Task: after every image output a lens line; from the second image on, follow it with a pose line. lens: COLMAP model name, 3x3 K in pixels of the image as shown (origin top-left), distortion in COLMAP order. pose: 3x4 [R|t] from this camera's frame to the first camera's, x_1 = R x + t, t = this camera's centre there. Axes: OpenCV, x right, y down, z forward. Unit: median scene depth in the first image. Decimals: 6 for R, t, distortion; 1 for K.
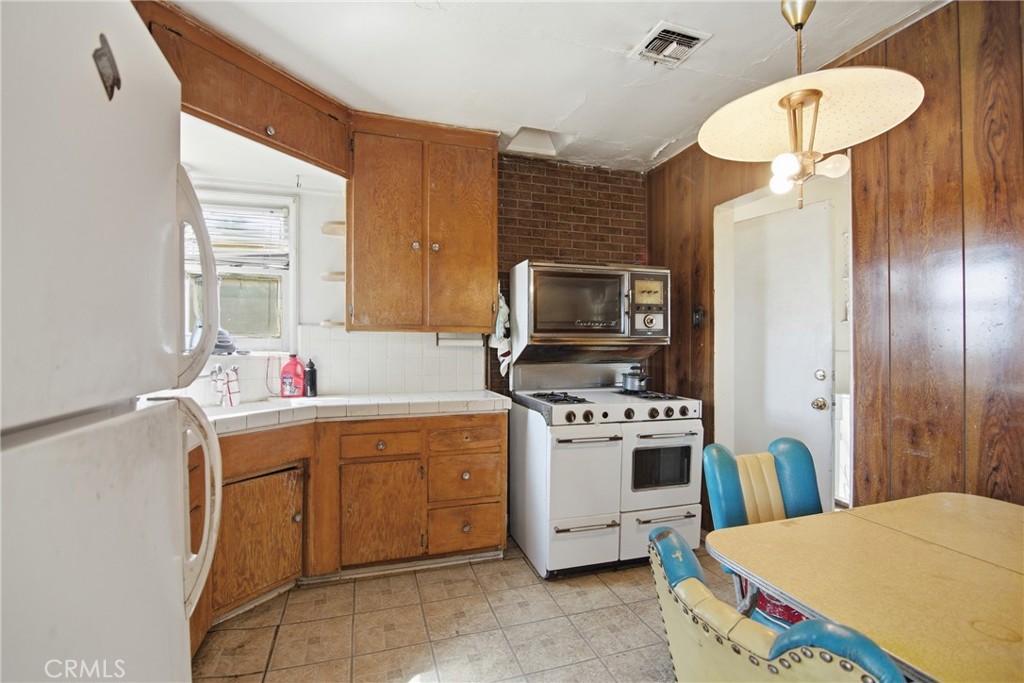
lens RADIAL K [[458.4, 0, 509.1], [0, 458.4, 346.2], [0, 0, 1]] dist [0.003080, 0.000133]
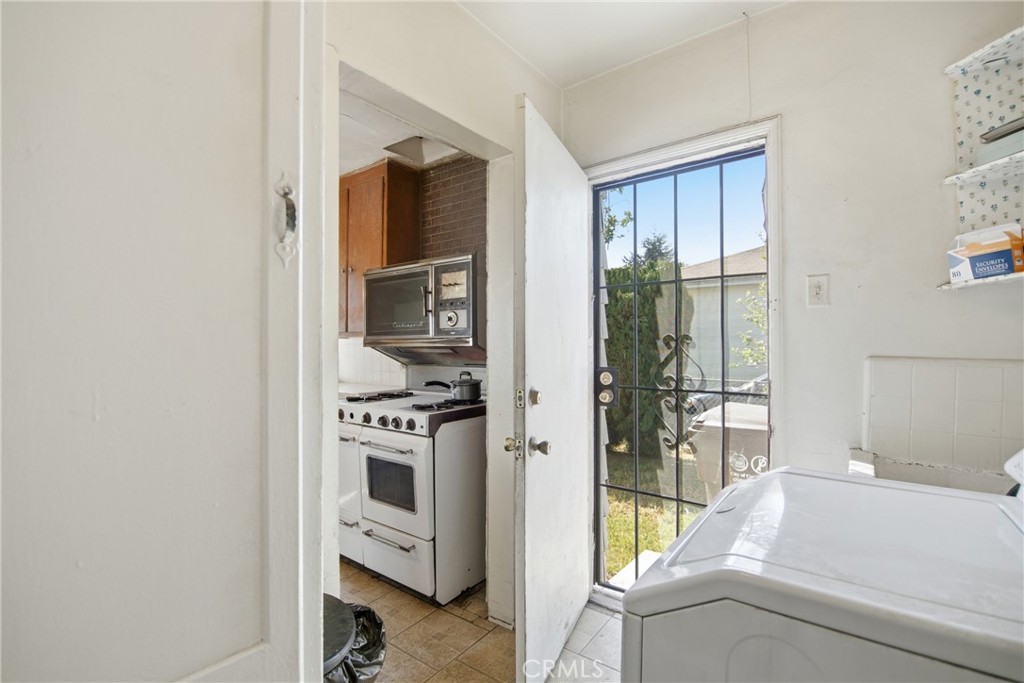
lens RADIAL K [[458.4, 0, 512.2], [0, 458.4, 342.3], [0, 0, 1]] dist [0.003080, 0.000133]
pose [[0.586464, -0.008168, -0.809934, 1.076954], [0.003666, 0.999966, -0.007431, -0.004227], [0.809967, 0.001389, 0.586474, 0.593545]]
